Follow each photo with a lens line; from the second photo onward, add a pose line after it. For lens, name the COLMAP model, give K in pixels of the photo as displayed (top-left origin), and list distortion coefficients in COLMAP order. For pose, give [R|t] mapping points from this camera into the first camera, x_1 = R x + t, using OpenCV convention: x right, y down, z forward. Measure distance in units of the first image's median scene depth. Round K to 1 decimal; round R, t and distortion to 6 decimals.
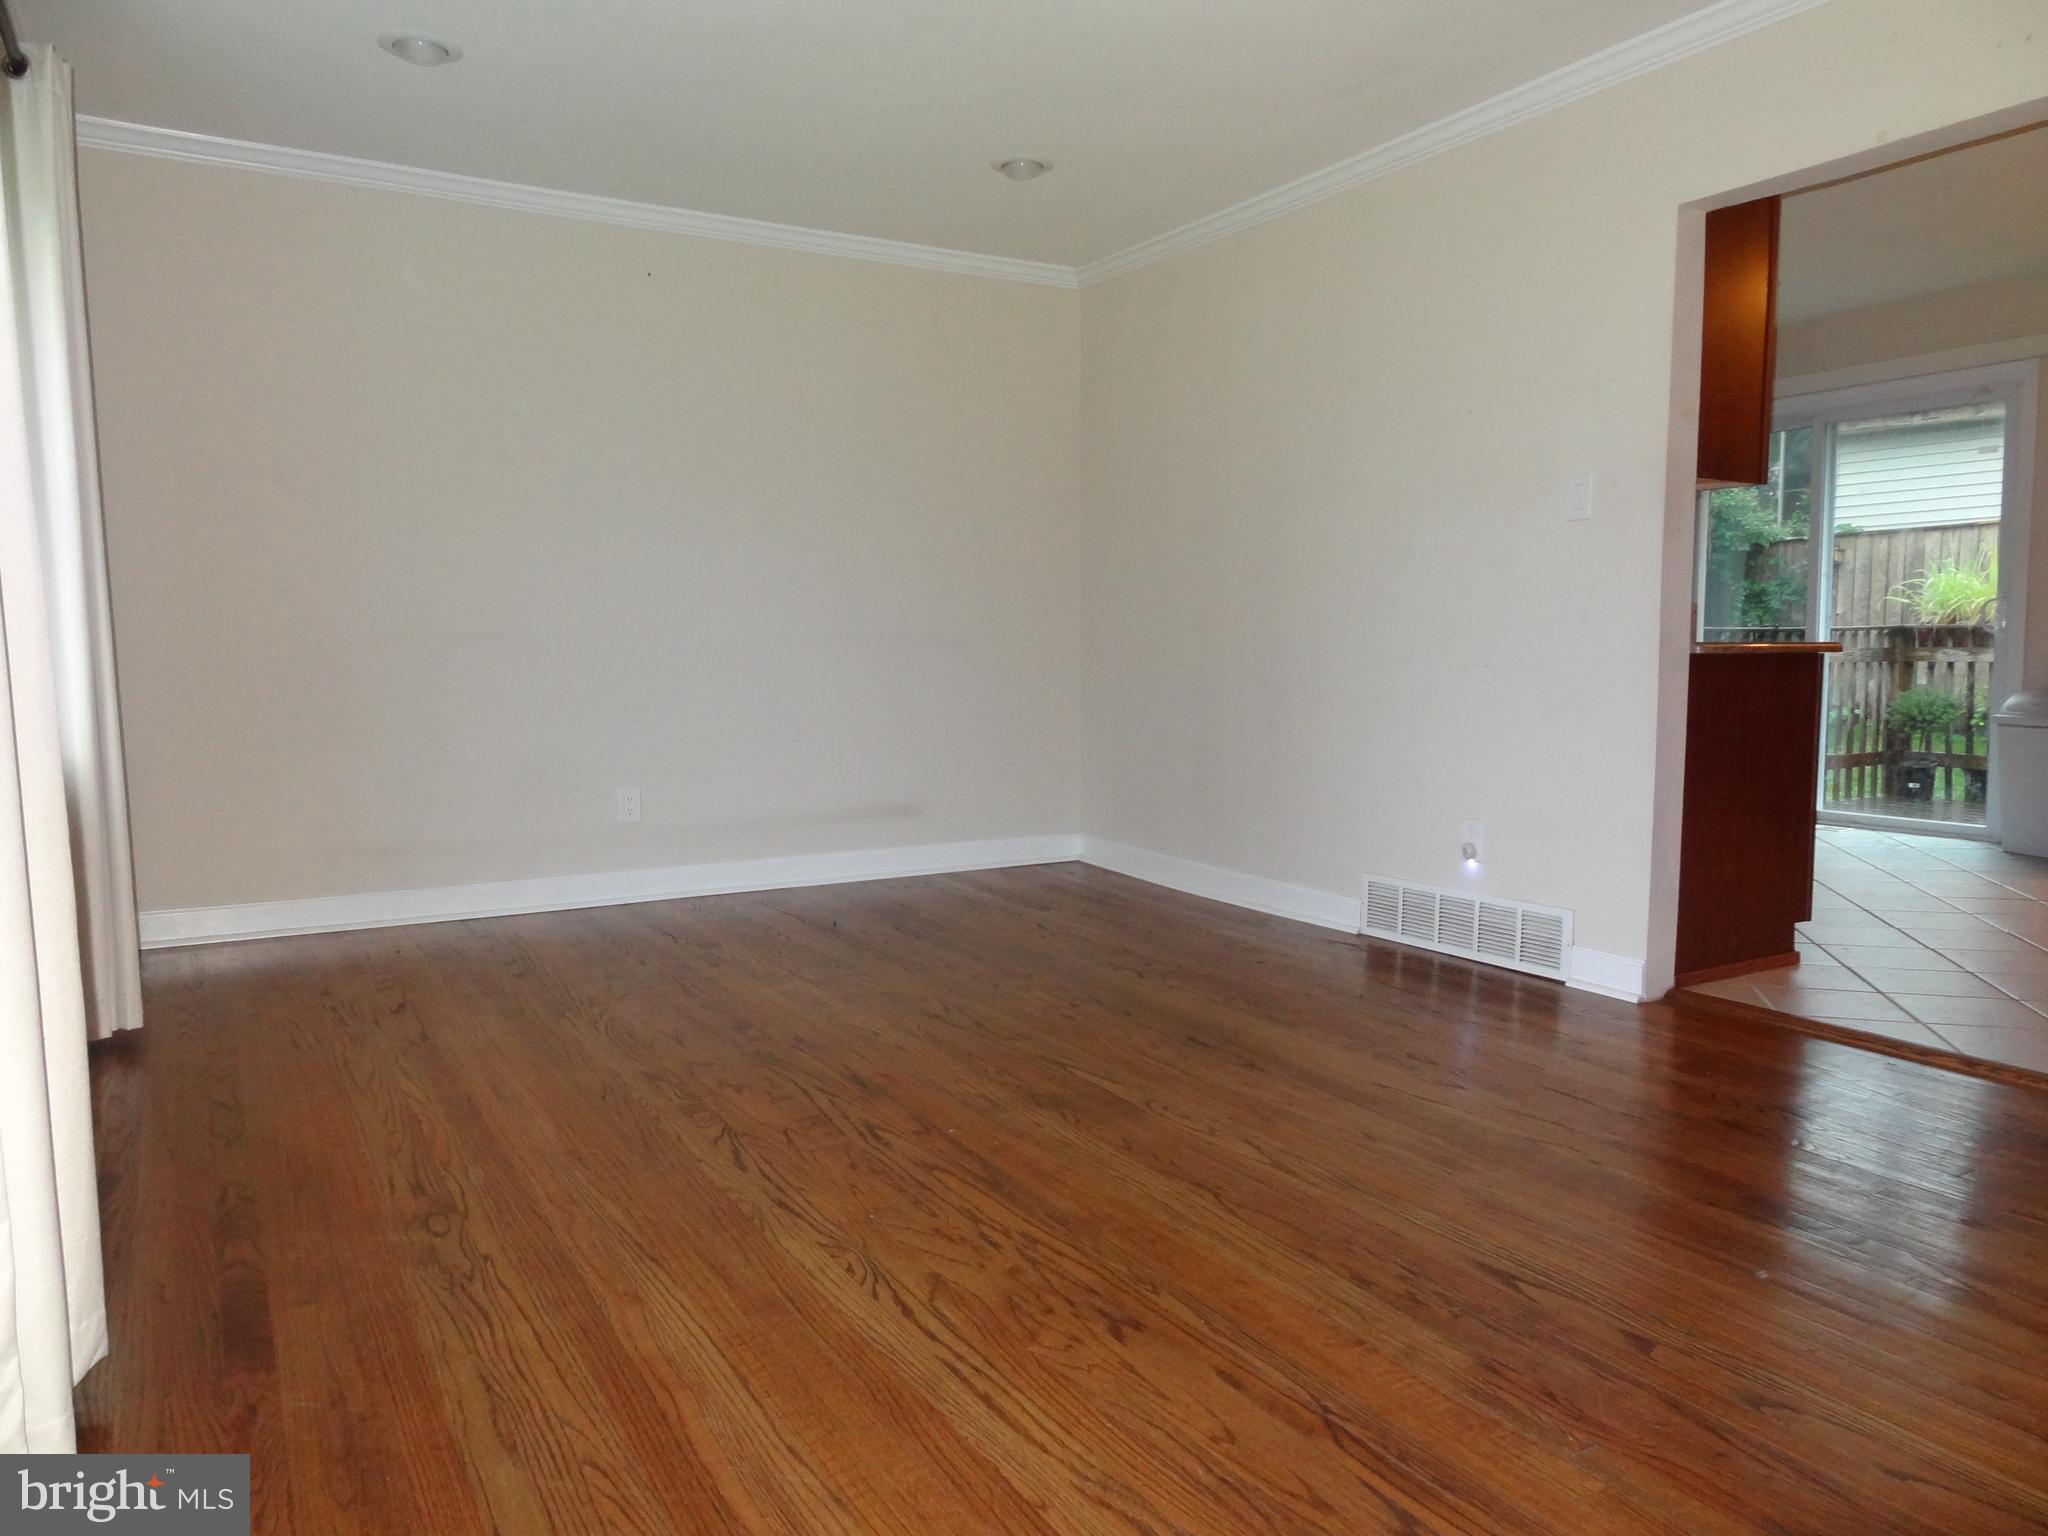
lens RADIAL K [[1429.6, 0, 1039.2], [0, 1429.6, 766.5], [0, 0, 1]] dist [-0.004345, 0.004585]
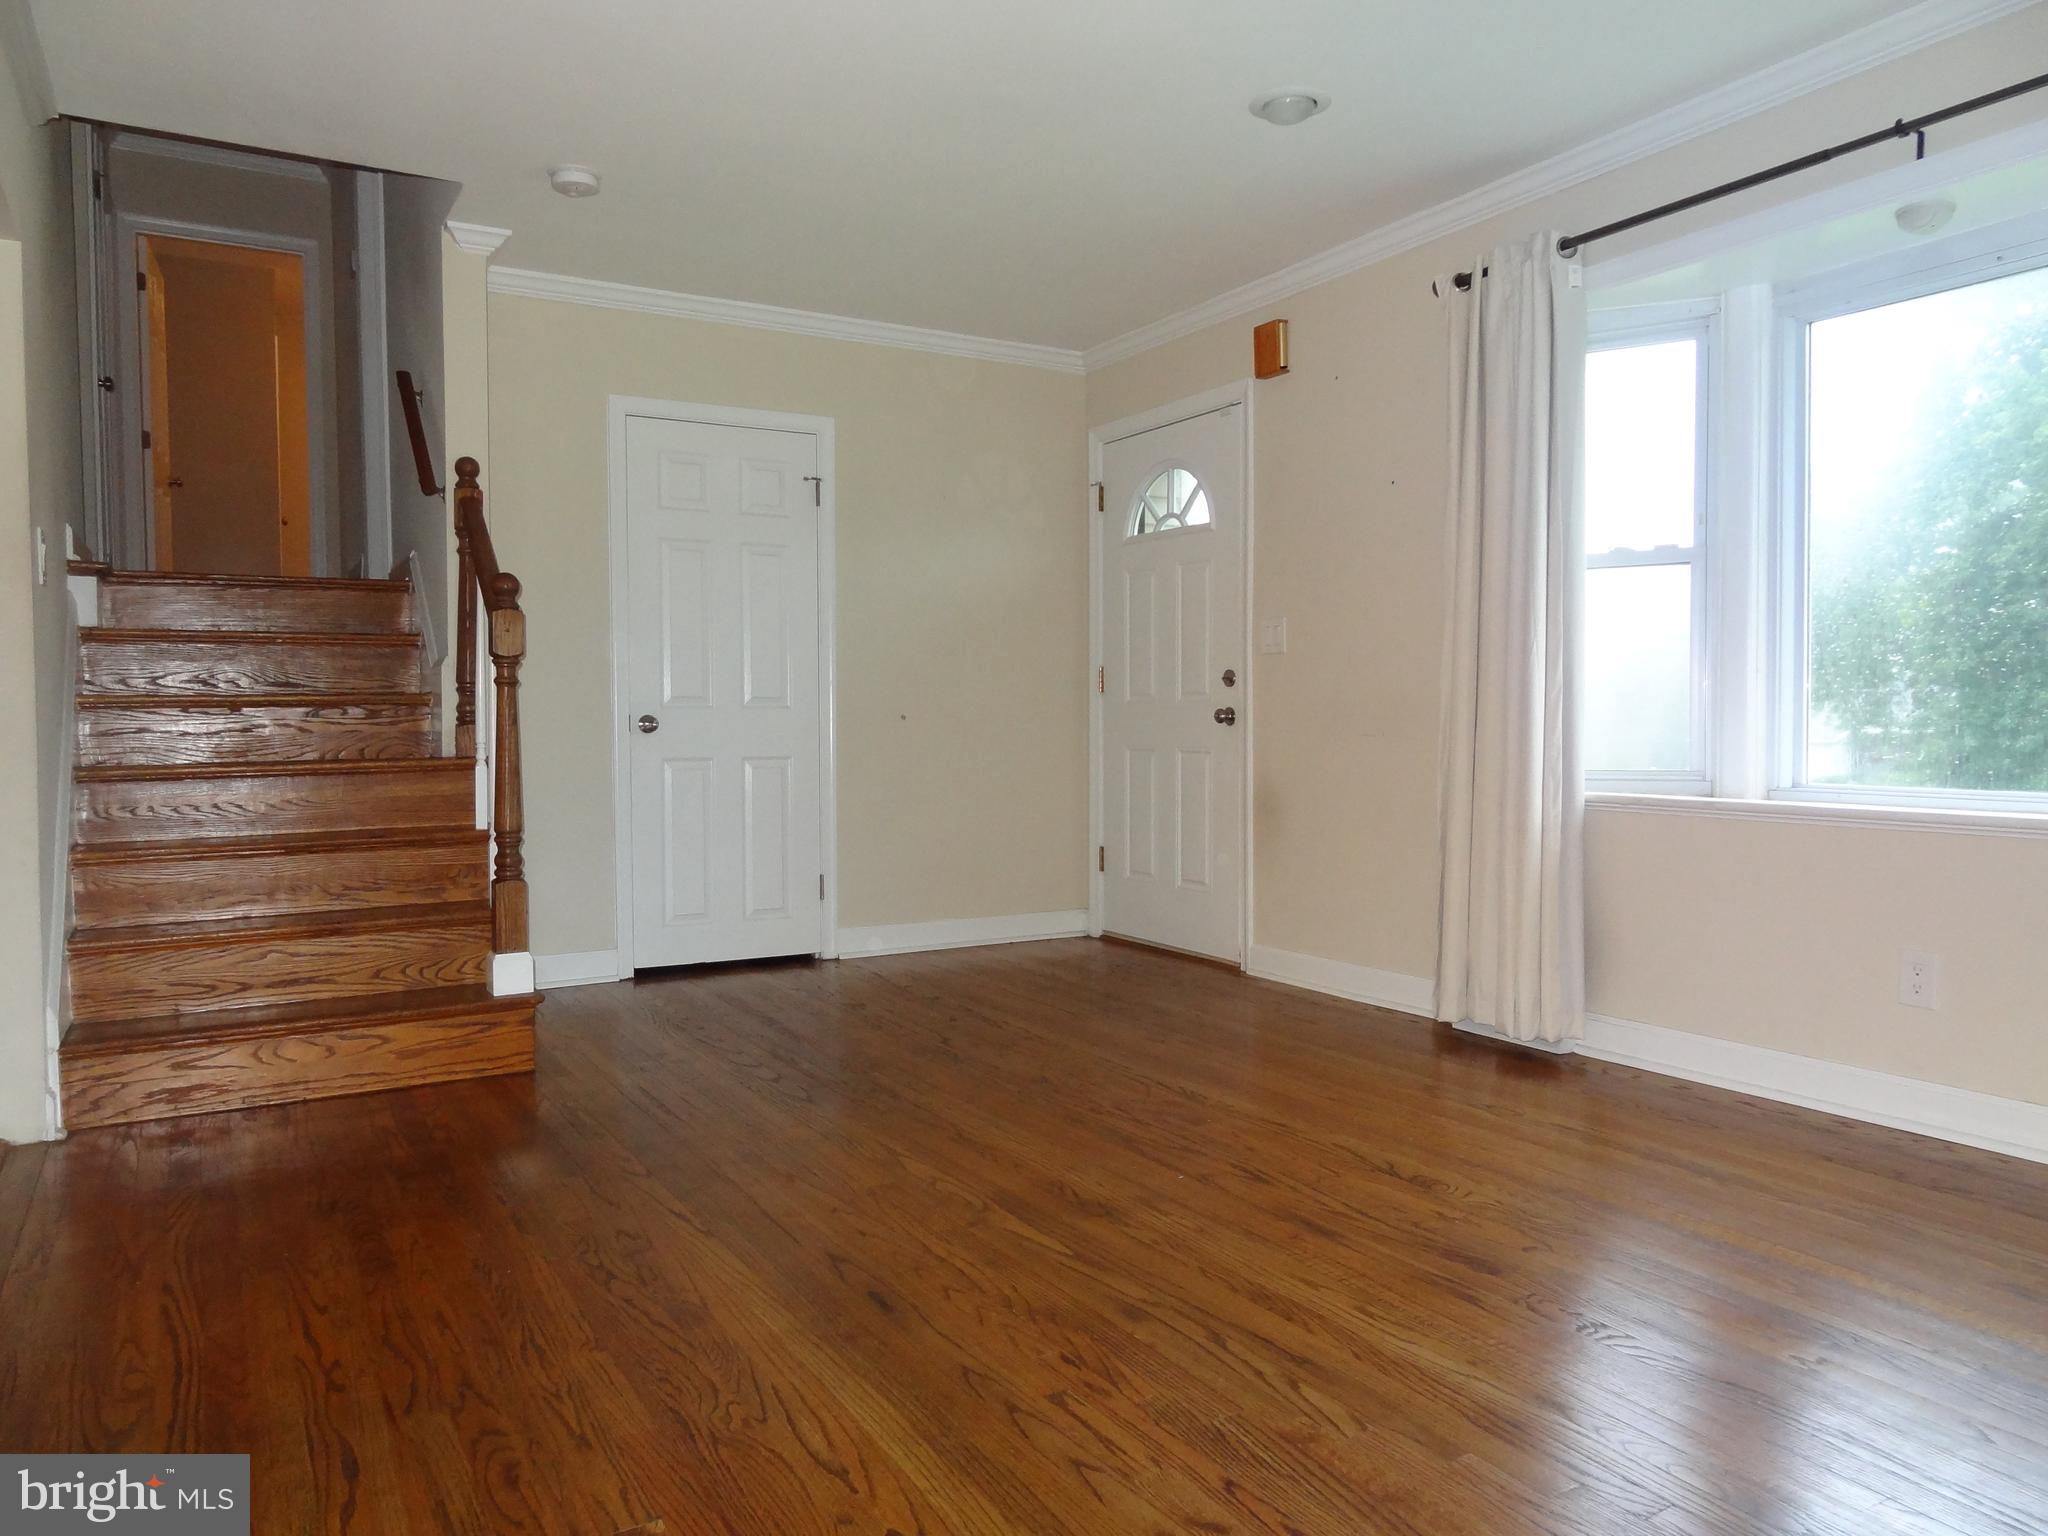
lens RADIAL K [[1429.1, 0, 1029.6], [0, 1429.1, 772.5], [0, 0, 1]] dist [0.002962, 0.007059]
pose [[-0.999914, 0.009838, 0.008643, 0.035867], [0.010879, 0.991446, 0.130065, -0.167951], [-0.007289, 0.130148, -0.991468, 1.875953]]
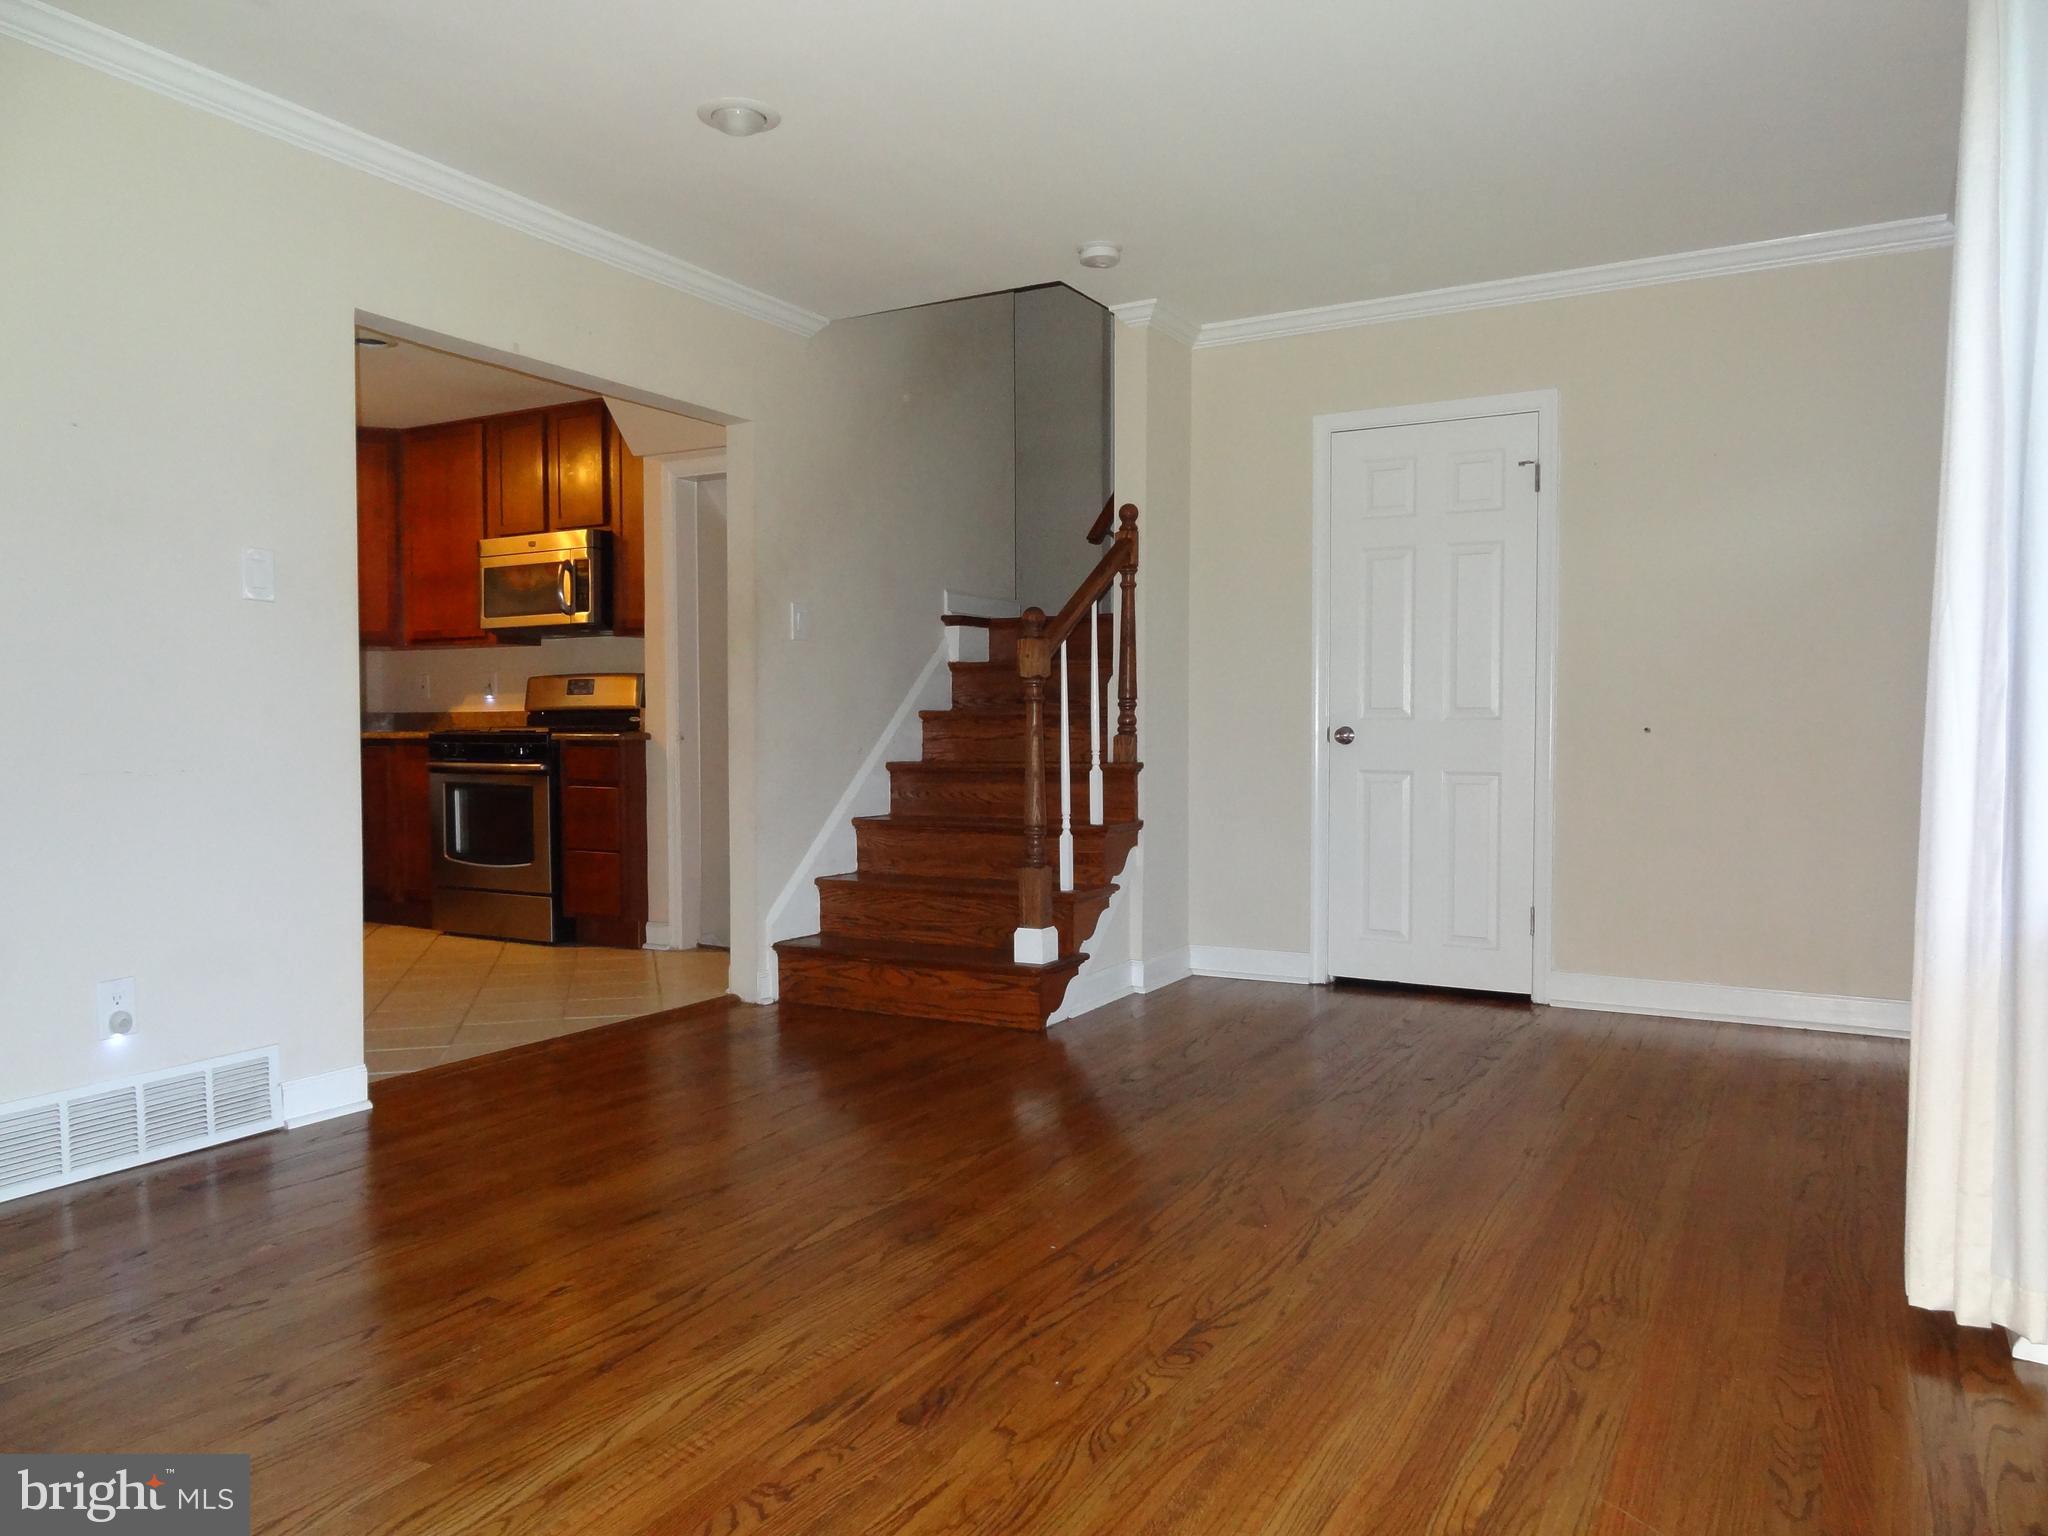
lens RADIAL K [[1429.1, 0, 1029.6], [0, 1429.1, 772.5], [0, 0, 1]] dist [0.002962, 0.007059]
pose [[-0.498132, -0.022316, 0.866814, -0.810335], [0.081933, 0.993985, 0.072674, -0.119330], [-0.863221, 0.107222, -0.493308, 1.351688]]
